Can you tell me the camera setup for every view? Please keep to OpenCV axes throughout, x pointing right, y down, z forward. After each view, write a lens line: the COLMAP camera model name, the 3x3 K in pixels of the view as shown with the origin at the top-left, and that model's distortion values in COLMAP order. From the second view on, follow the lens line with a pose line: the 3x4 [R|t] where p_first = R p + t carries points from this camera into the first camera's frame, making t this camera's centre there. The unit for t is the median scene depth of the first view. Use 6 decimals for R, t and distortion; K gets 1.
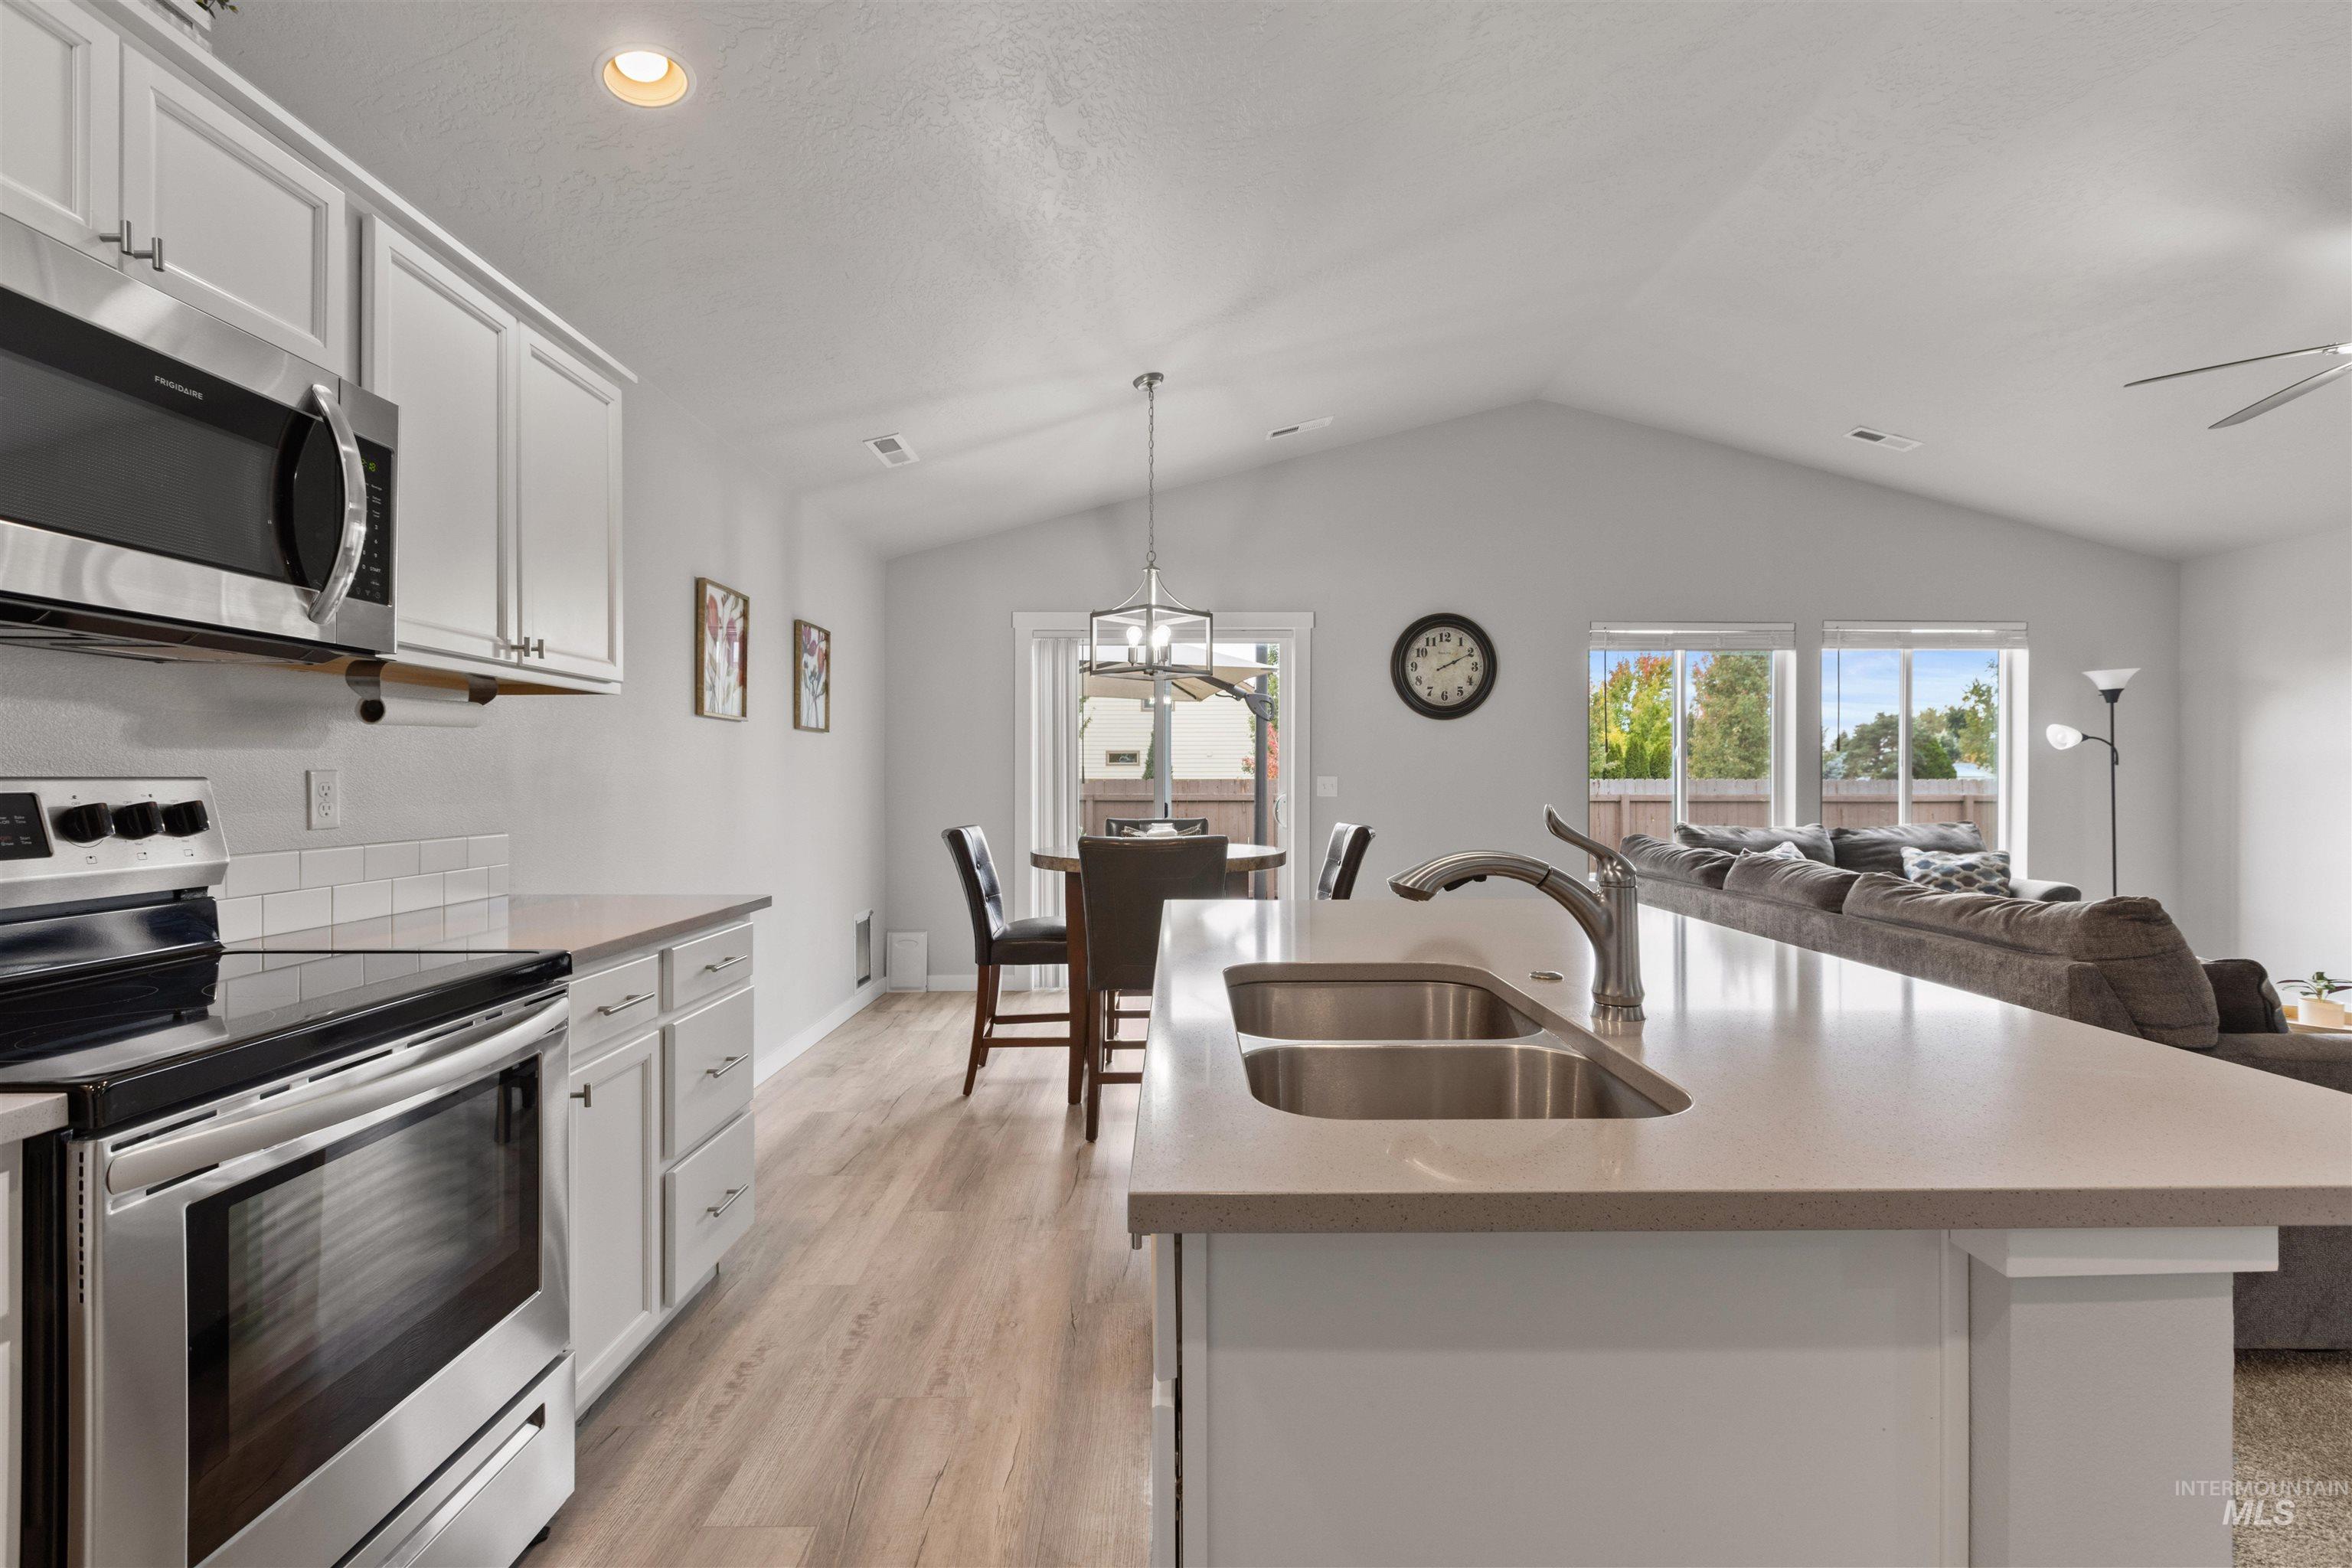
lens RADIAL K [[1045.0, 0, 1190.9], [0, 1045.0, 782.9], [0, 0, 1]] dist [0.001015, -0.001090]
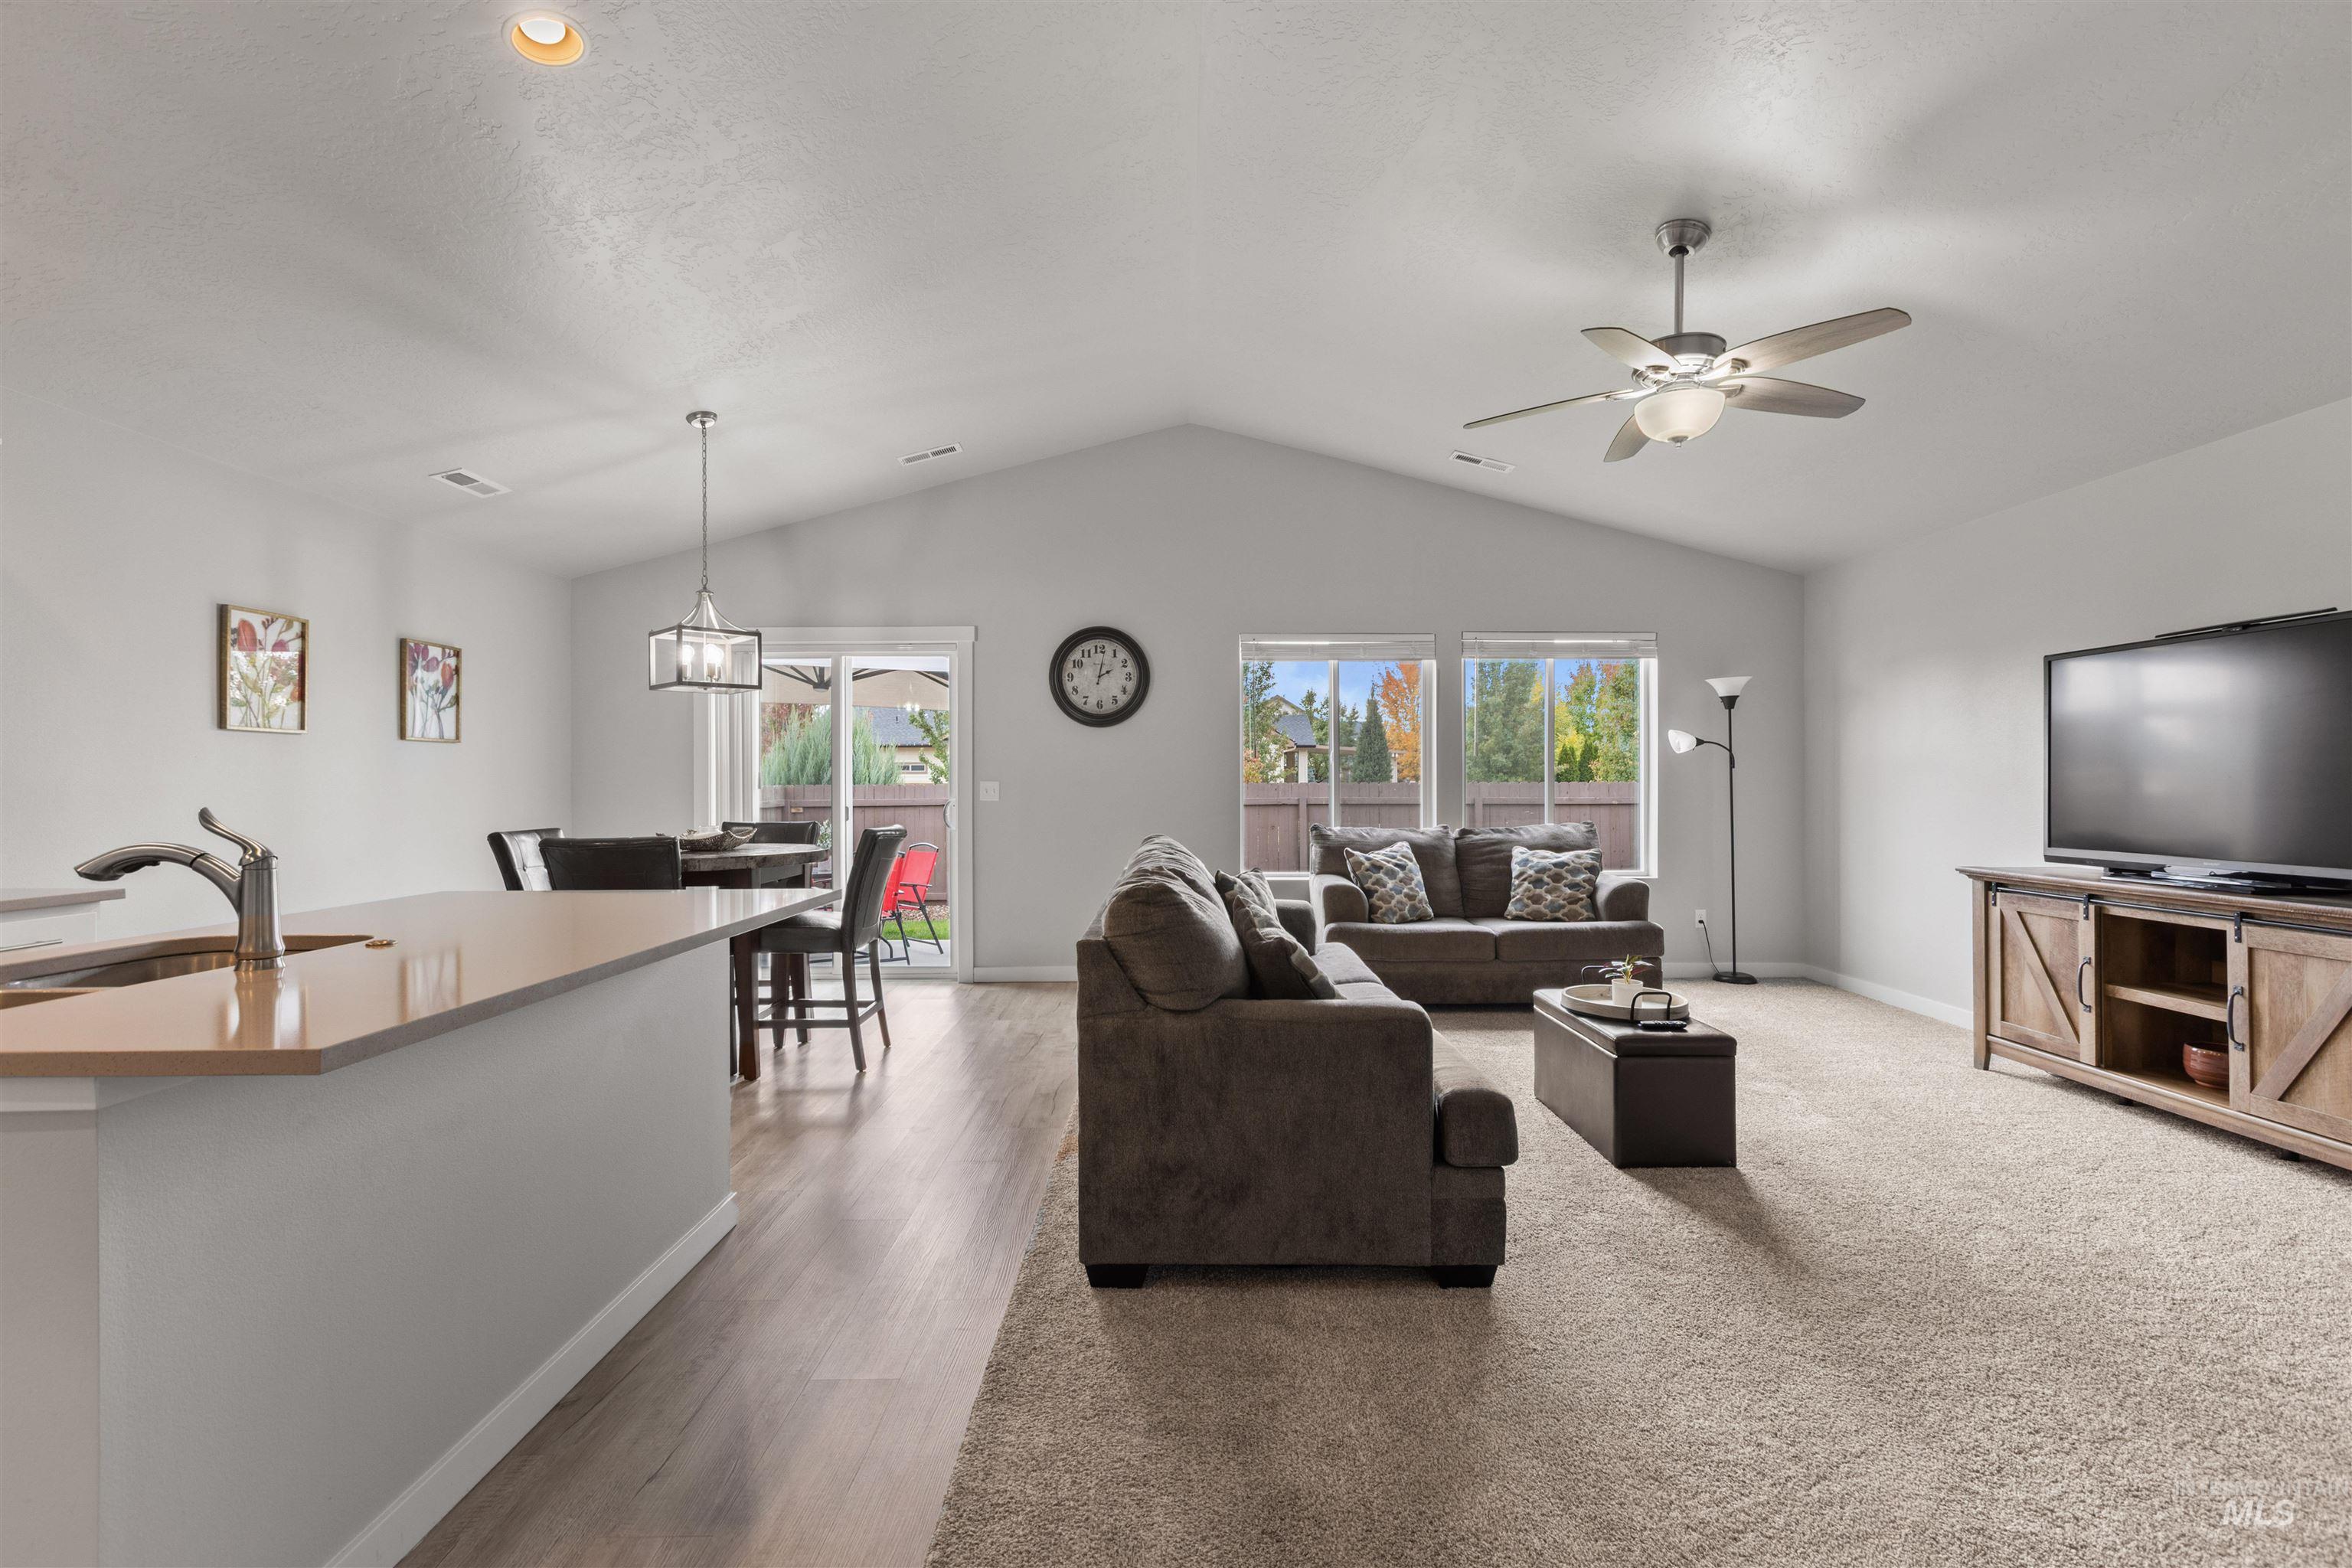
lens RADIAL K [[1060.9, 0, 1201.0], [0, 1060.9, 783.1], [0, 0, 1]] dist [-0.000162, 0.000514]
pose [[0.999988, -0.003620, -0.003337, 0.383063], [0.003607, 0.999986, -0.003829, 0.000433], [0.003351, 0.003817, 0.999987, -0.078506]]
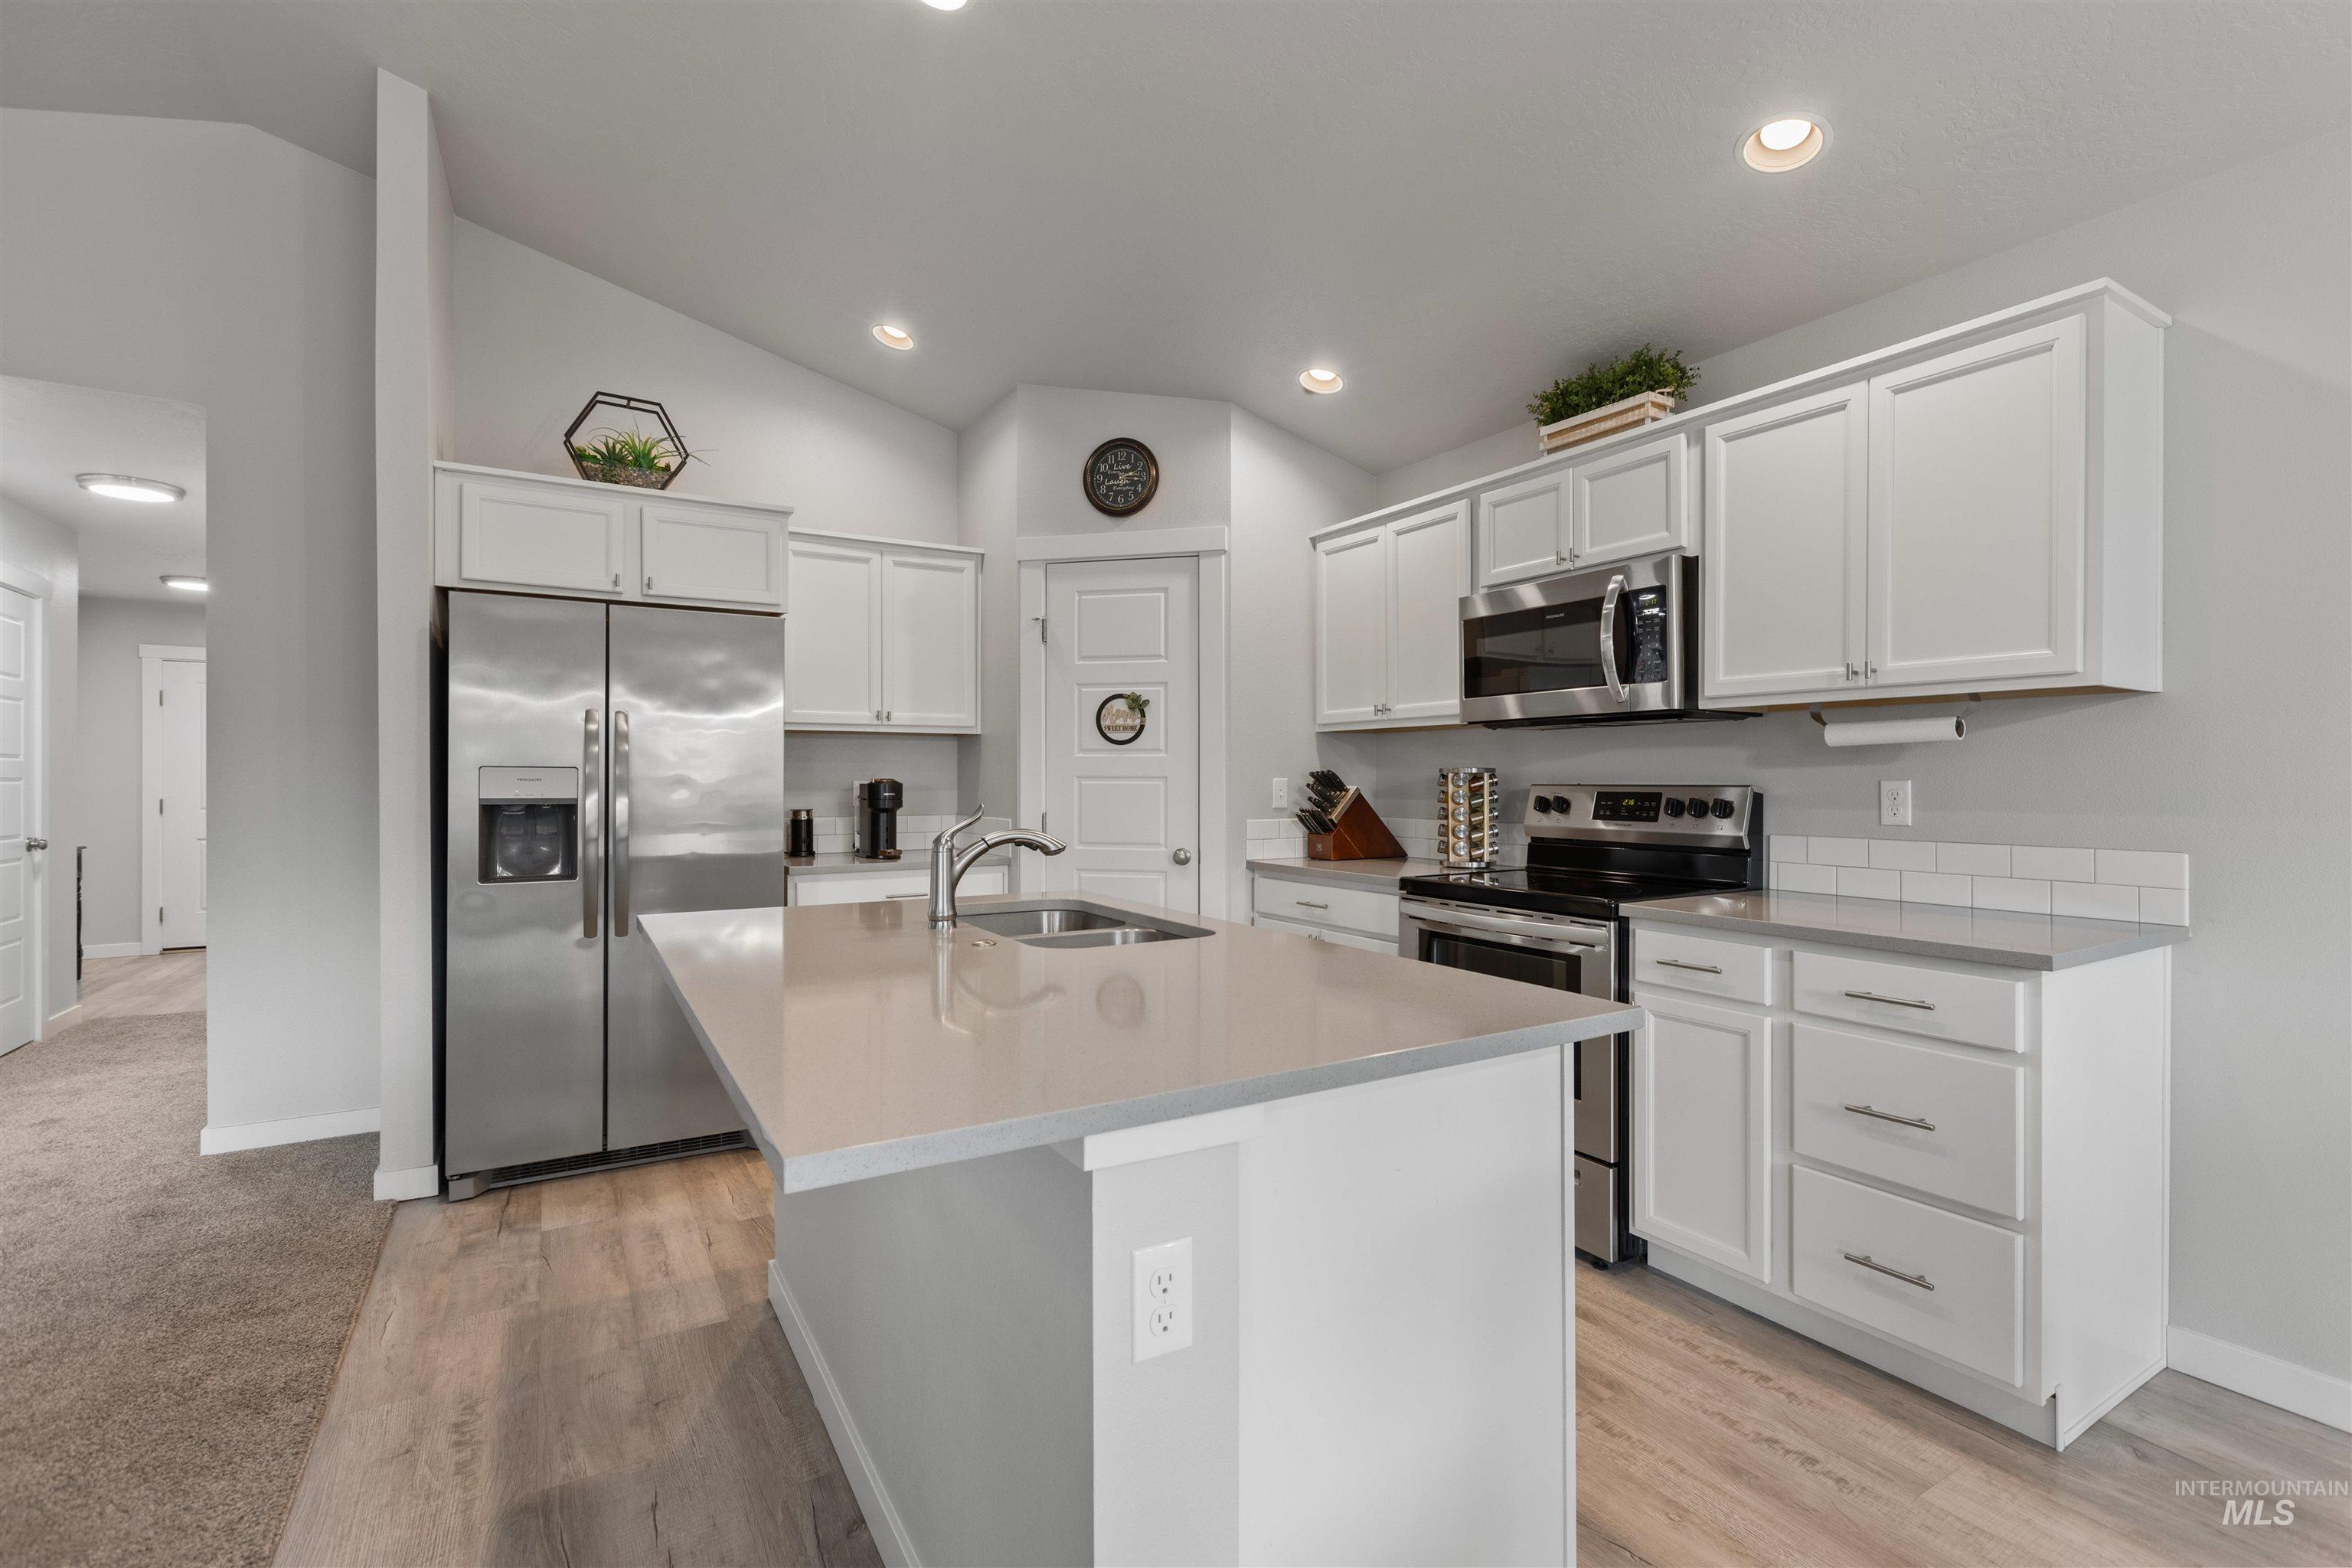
lens RADIAL K [[1045.0, 0, 1190.9], [0, 1045.0, 782.9], [0, 0, 1]] dist [0.001015, -0.001090]
pose [[-0.858763, 0.003315, -0.512362, 0.221082], [-0.001750, 0.999954, 0.009404, -0.007312], [0.512369, 0.008972, -0.858718, 0.631053]]
